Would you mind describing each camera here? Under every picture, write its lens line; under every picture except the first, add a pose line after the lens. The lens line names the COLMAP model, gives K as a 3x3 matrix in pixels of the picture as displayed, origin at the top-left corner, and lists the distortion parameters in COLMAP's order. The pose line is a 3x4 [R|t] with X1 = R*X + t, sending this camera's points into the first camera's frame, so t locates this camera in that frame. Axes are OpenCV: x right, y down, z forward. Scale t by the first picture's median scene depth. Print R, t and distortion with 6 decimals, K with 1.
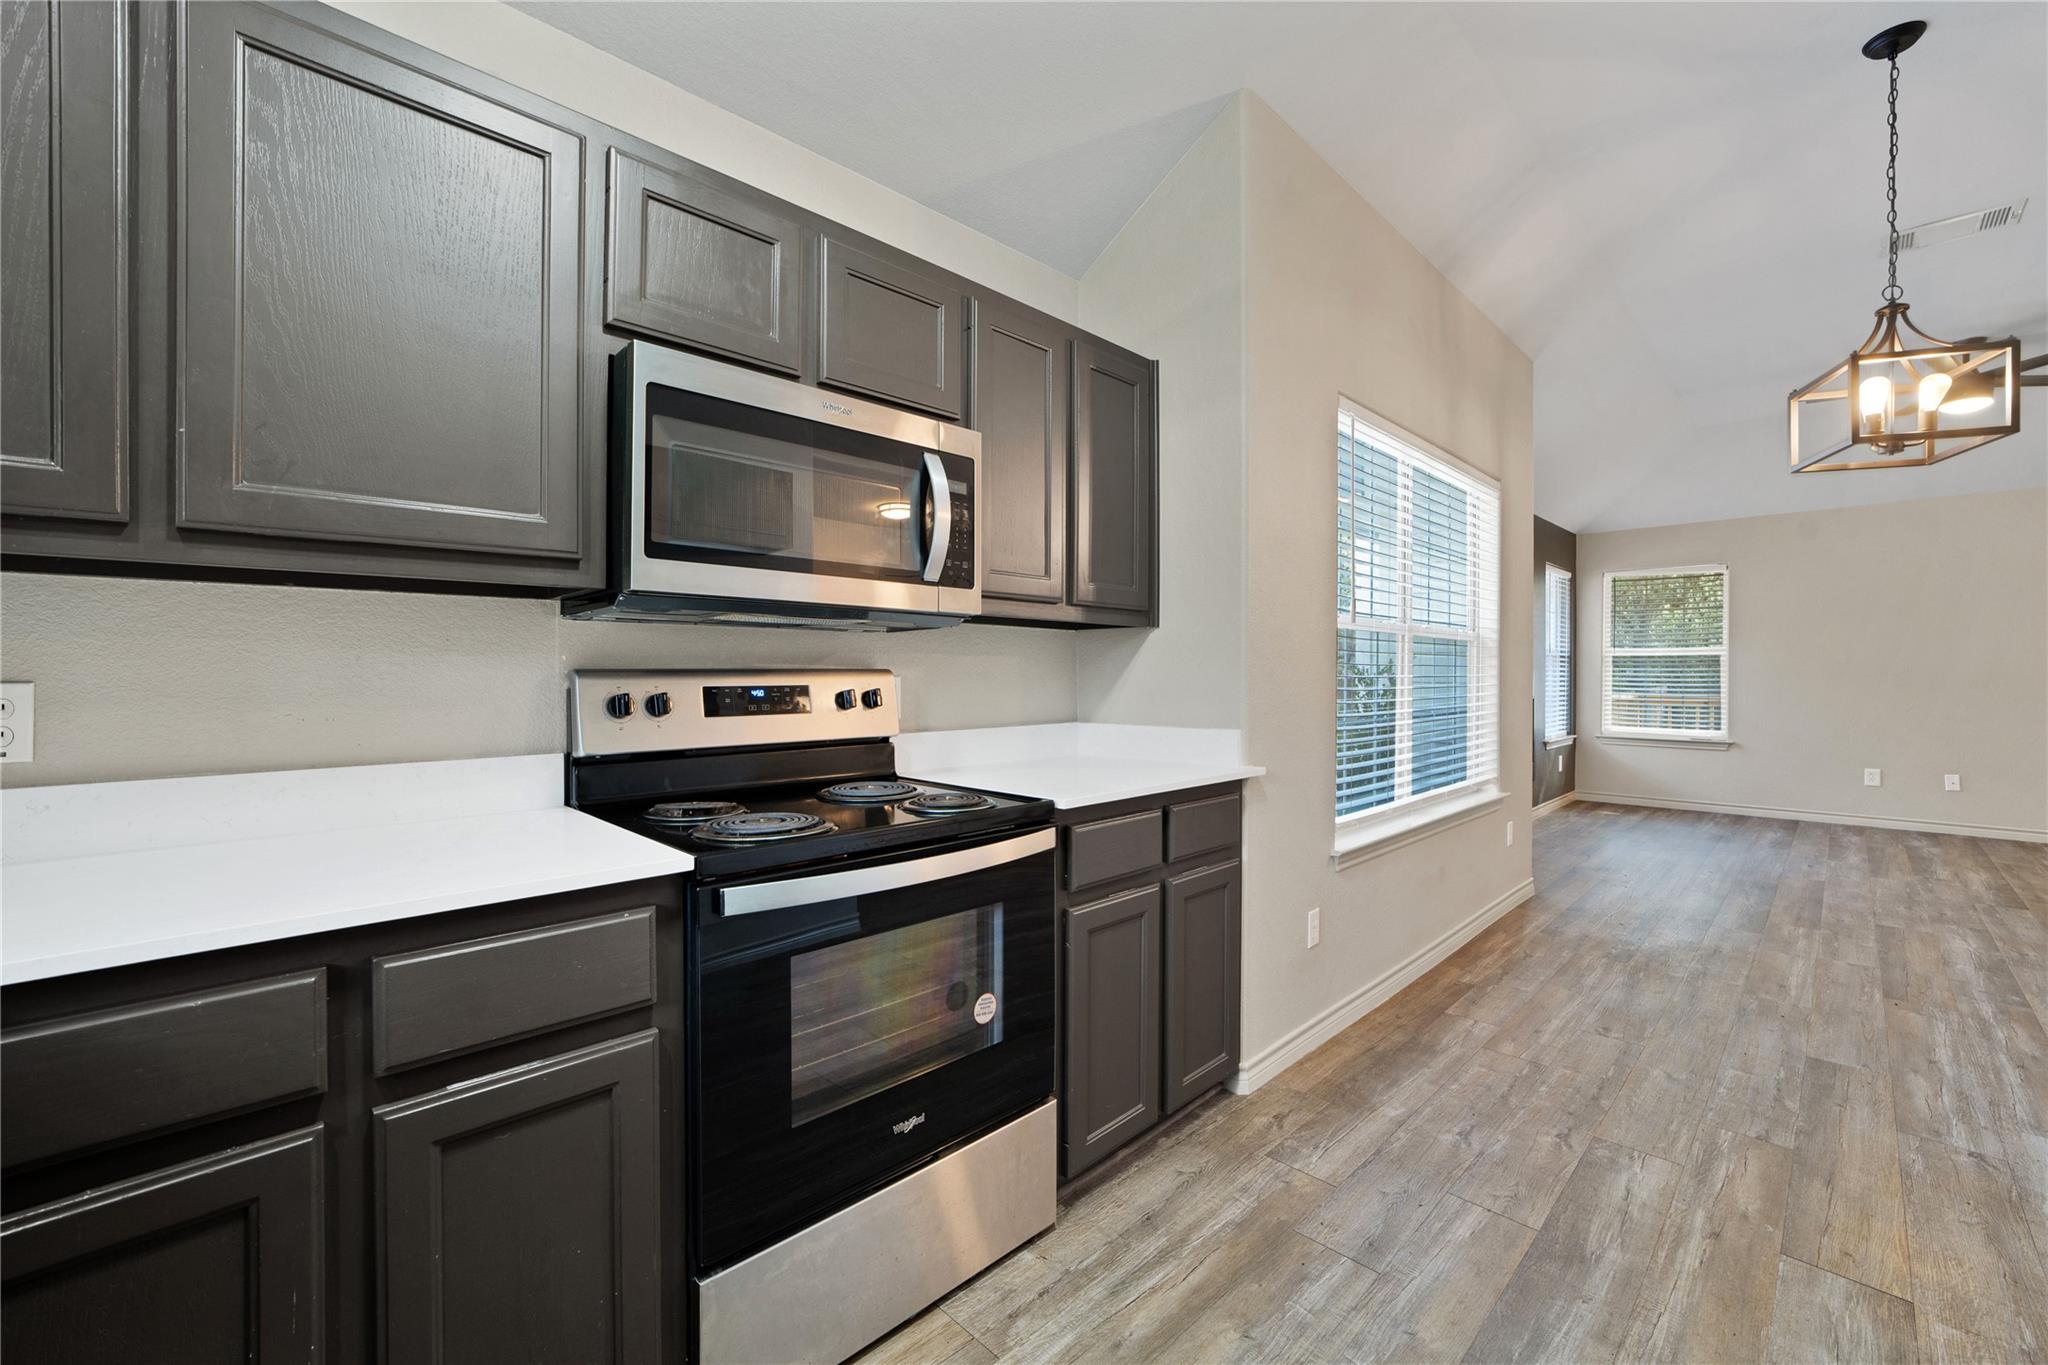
lens RADIAL K [[832.0, 0, 1033.8], [0, 832.0, 685.9], [0, 0, 1]] dist [-0.034715, 0.009914]
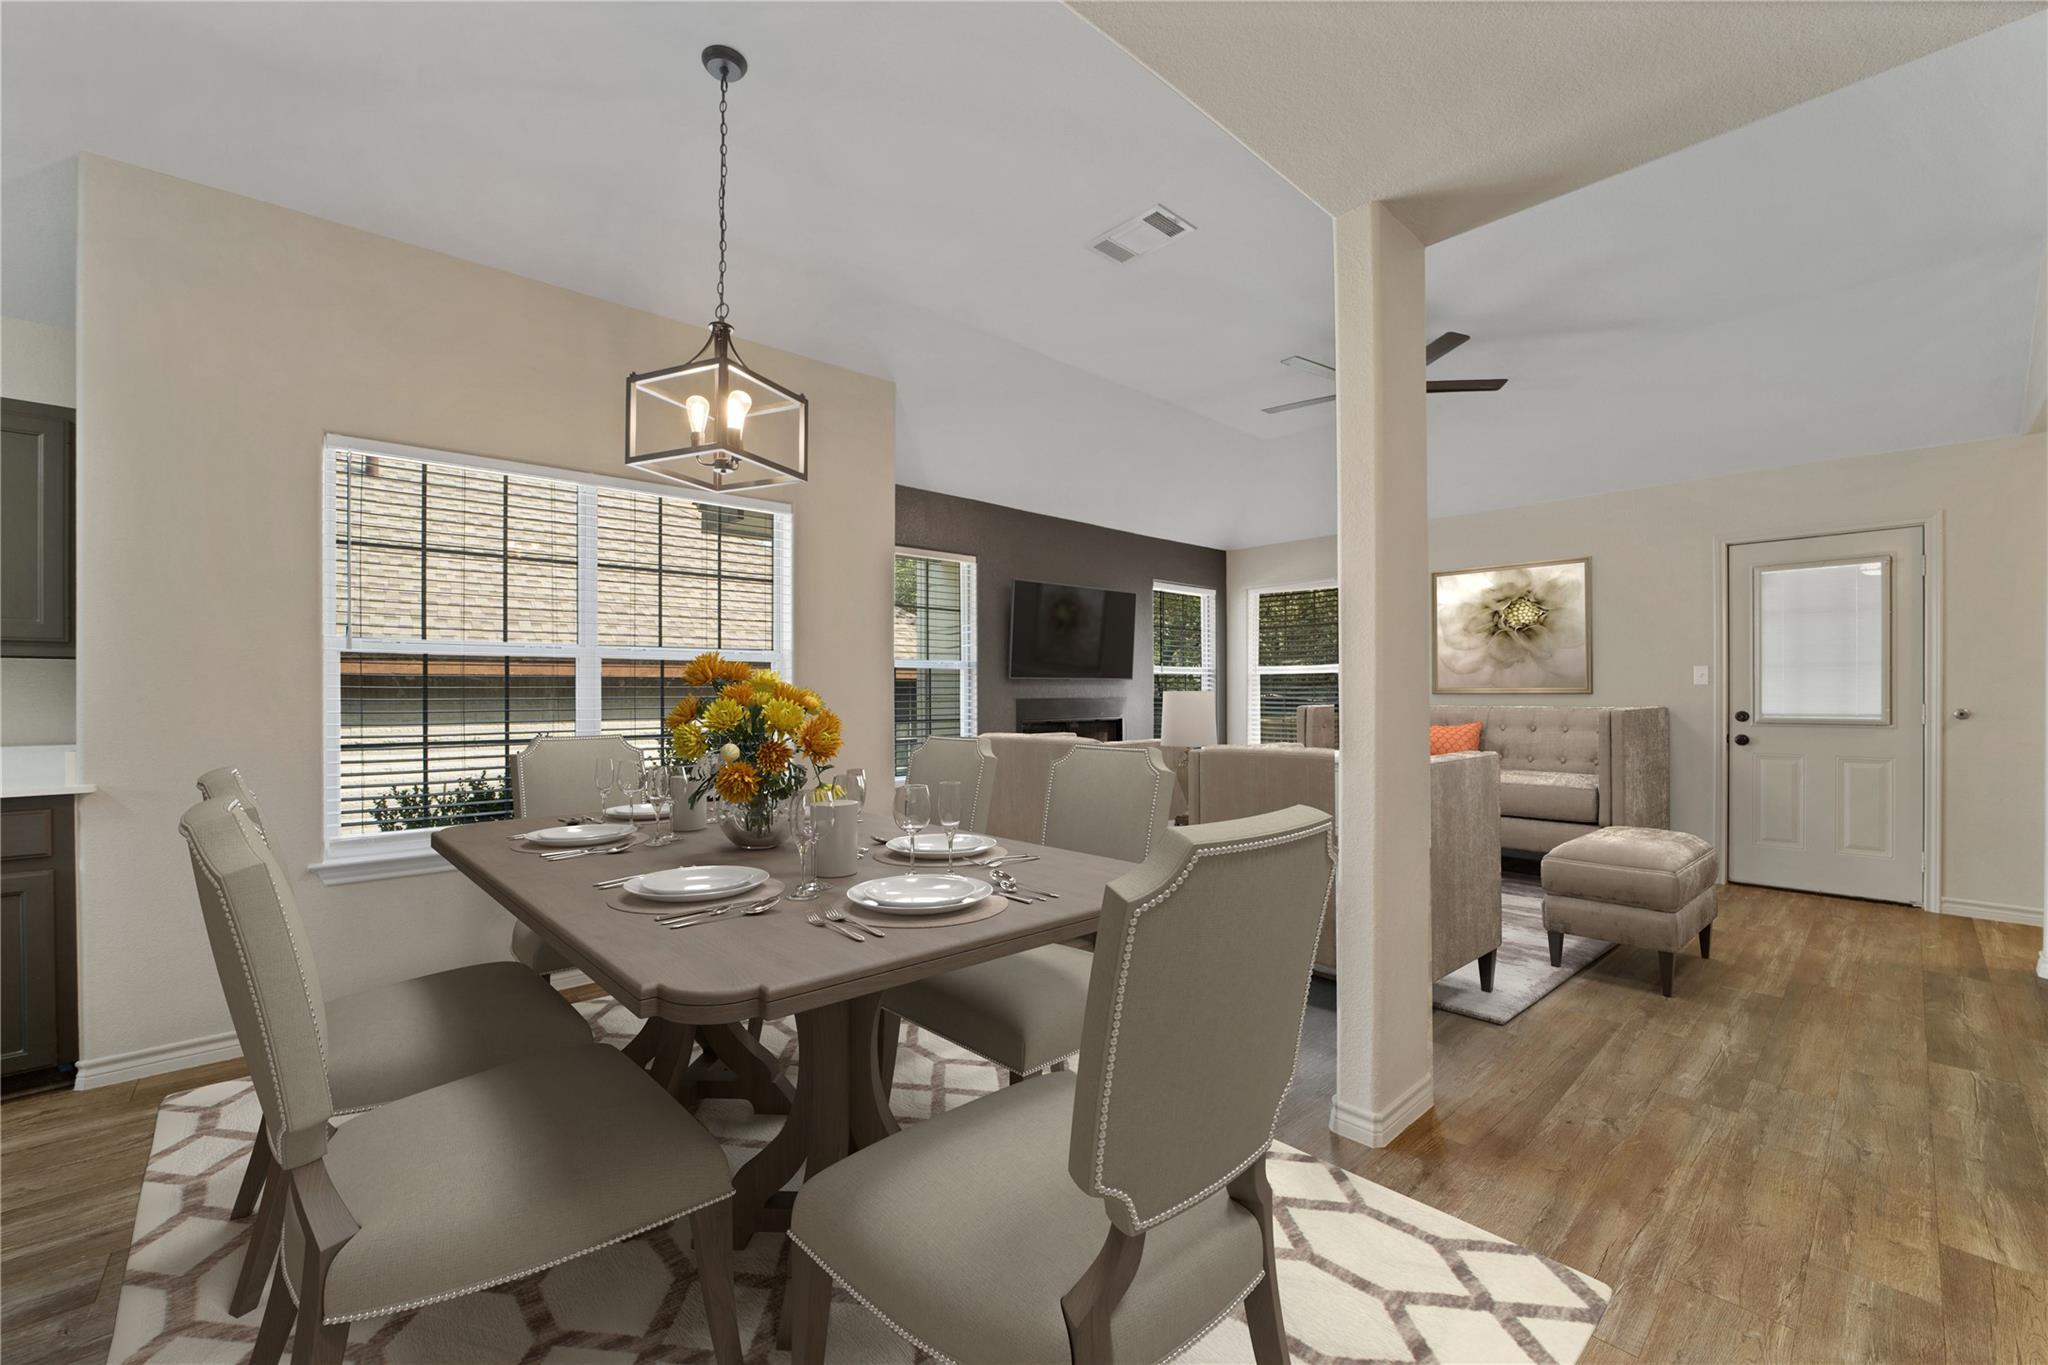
lens RADIAL K [[832.0, 0, 1033.8], [0, 832.0, 685.9], [0, 0, 1]] dist [-0.034715, 0.009914]
pose [[0.999038, -0.004829, -0.043591, 1.587072], [0.003752, 0.999687, -0.024734, 0.001885], [0.043697, 0.024547, 0.998743, 0.002452]]
